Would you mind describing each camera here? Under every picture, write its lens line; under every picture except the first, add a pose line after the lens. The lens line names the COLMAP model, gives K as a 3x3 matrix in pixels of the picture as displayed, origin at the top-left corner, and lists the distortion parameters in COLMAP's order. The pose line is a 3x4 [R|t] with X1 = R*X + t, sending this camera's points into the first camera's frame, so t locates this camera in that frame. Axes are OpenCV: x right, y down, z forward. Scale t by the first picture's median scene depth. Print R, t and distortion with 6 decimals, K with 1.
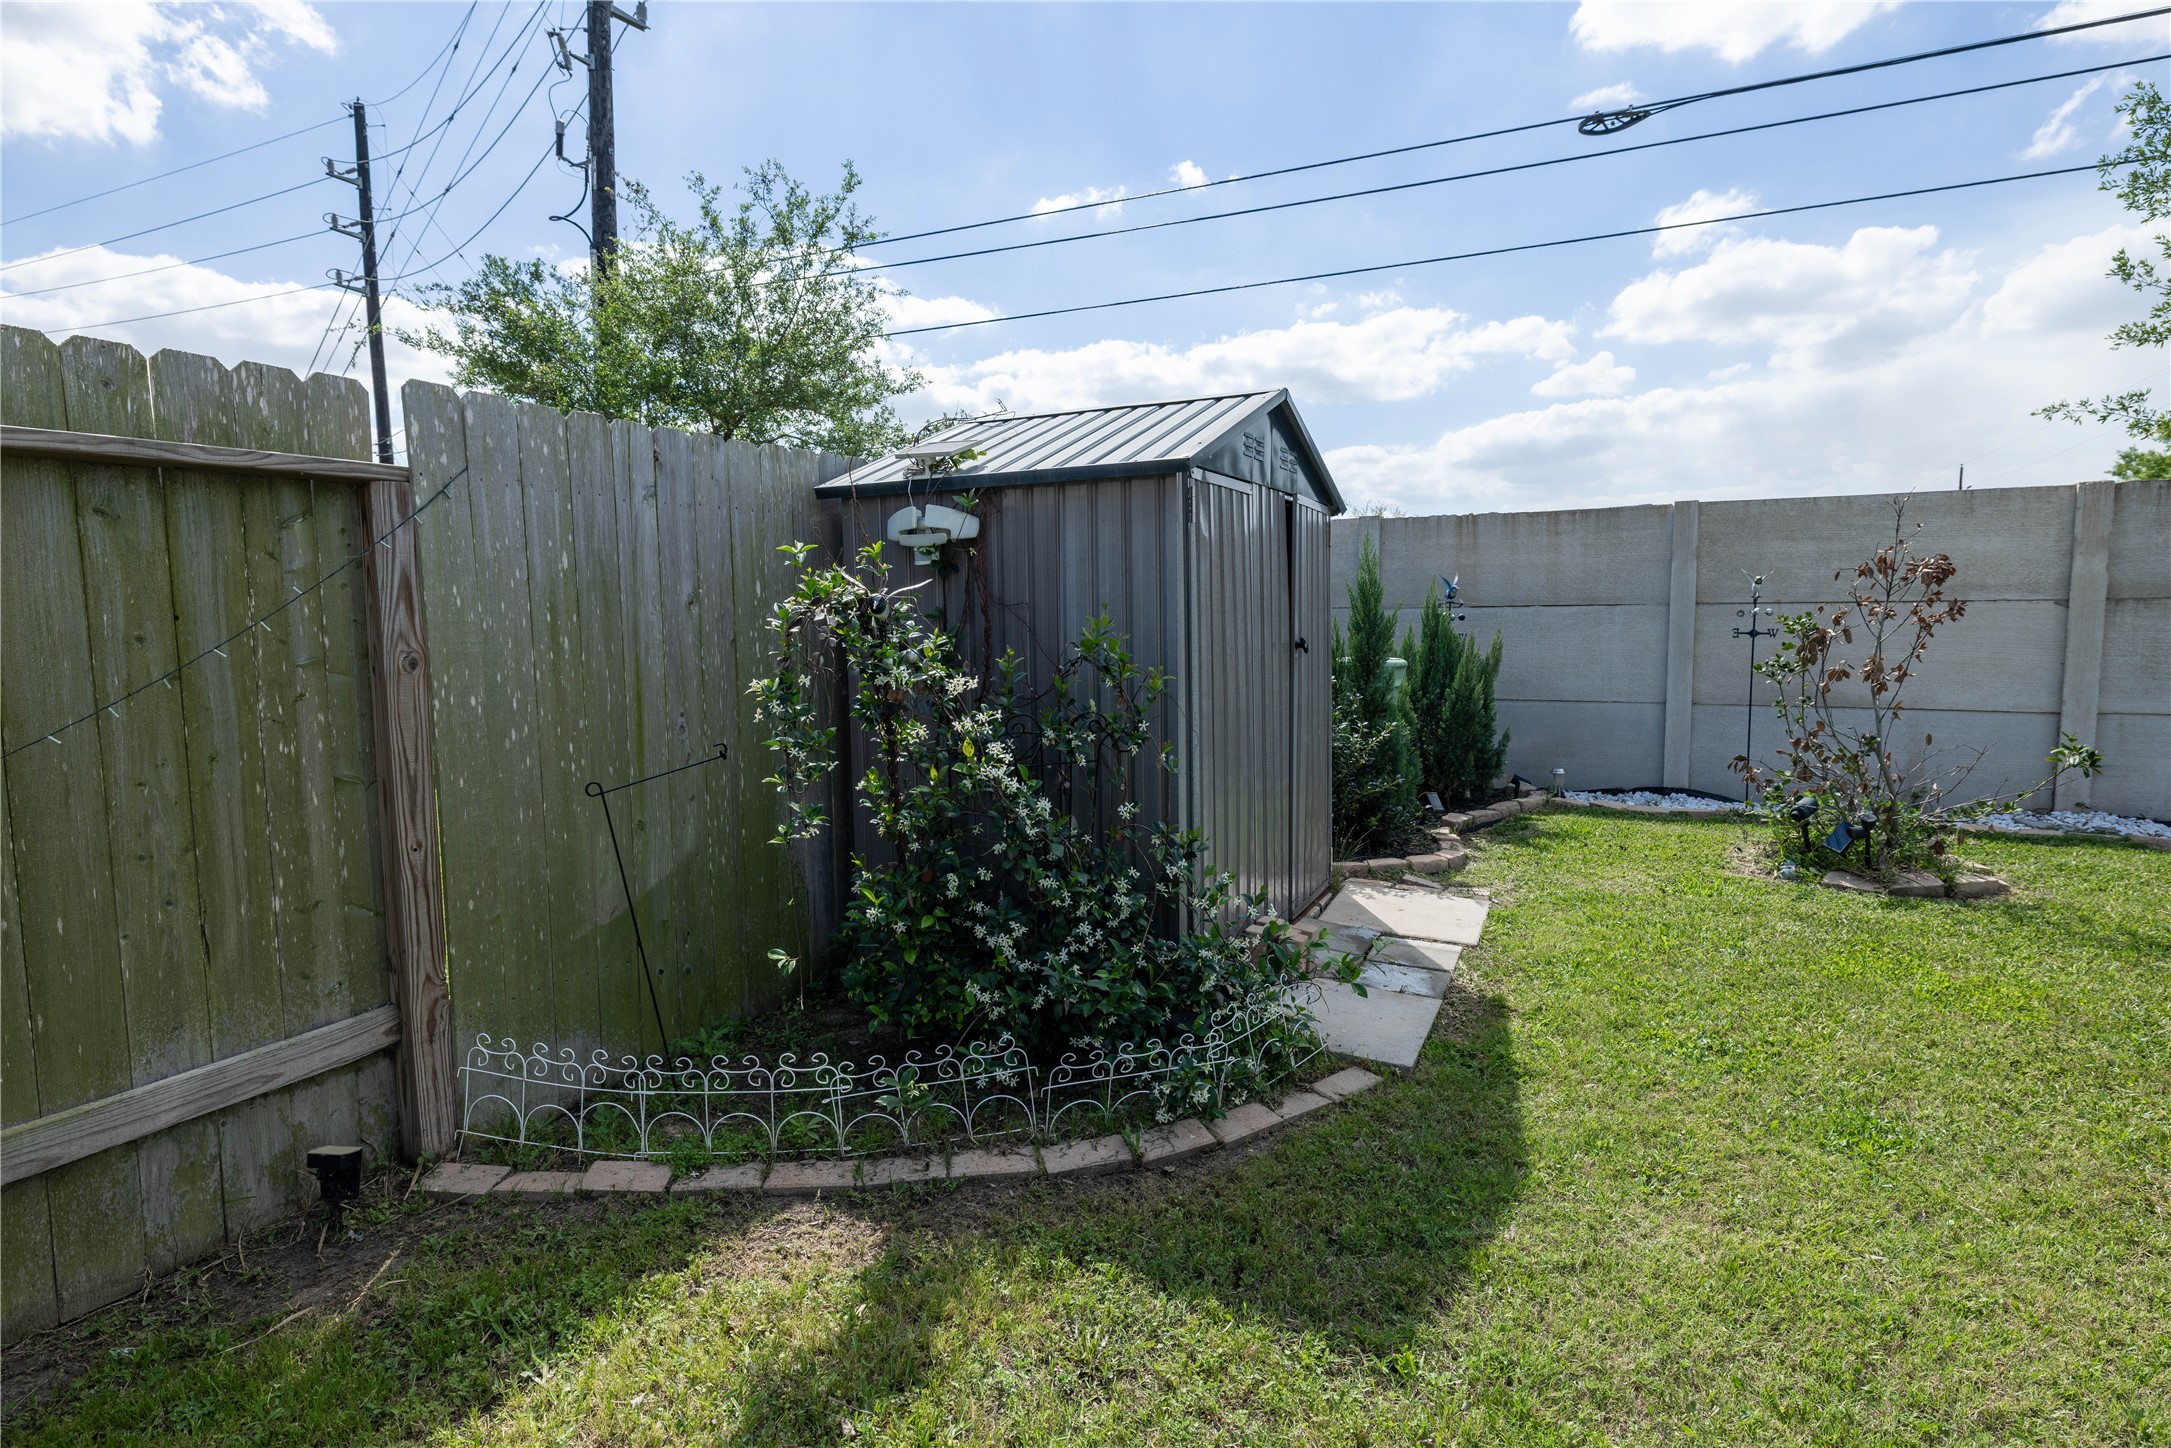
lens RADIAL K [[1171.6, 0, 1095.2], [0, 1171.6, 730.6], [0, 0, 1]] dist [0.003052, -0.001441]
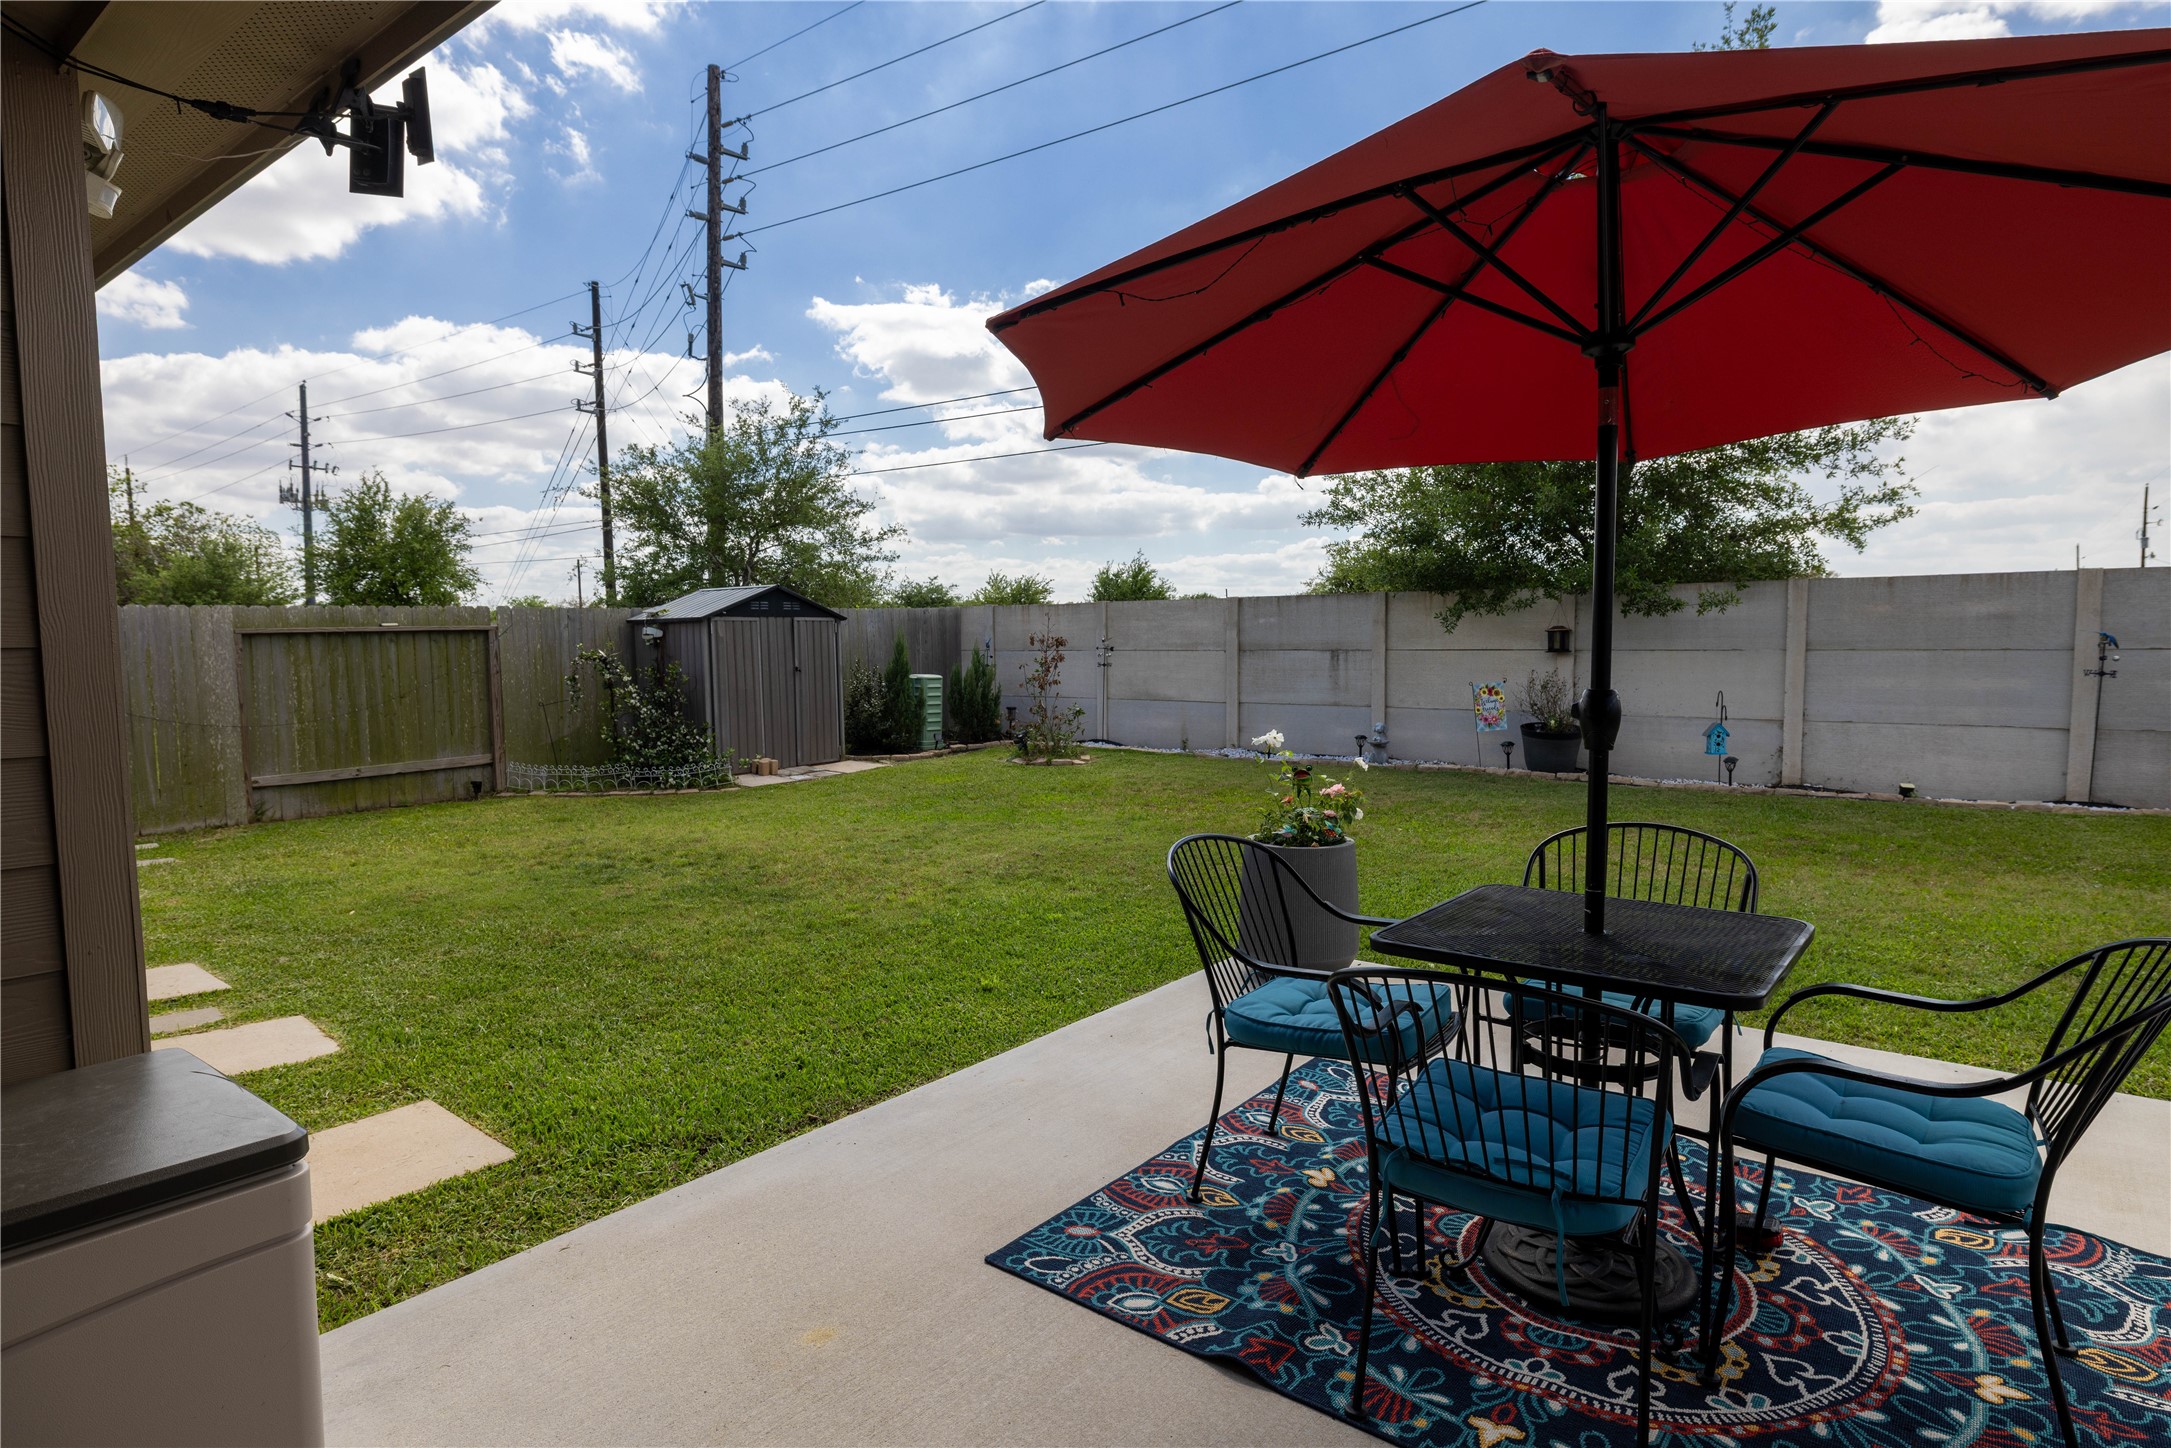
lens RADIAL K [[1171.6, 0, 1079.8], [0, 1171.6, 726.4], [0, 0, 1]] dist [0.003052, -0.001441]
pose [[0.982146, 0.015621, -0.187469, 2.259214], [-0.019724, 0.999605, -0.020041, 0.180184], [0.187082, 0.023381, 0.982066, -2.736254]]
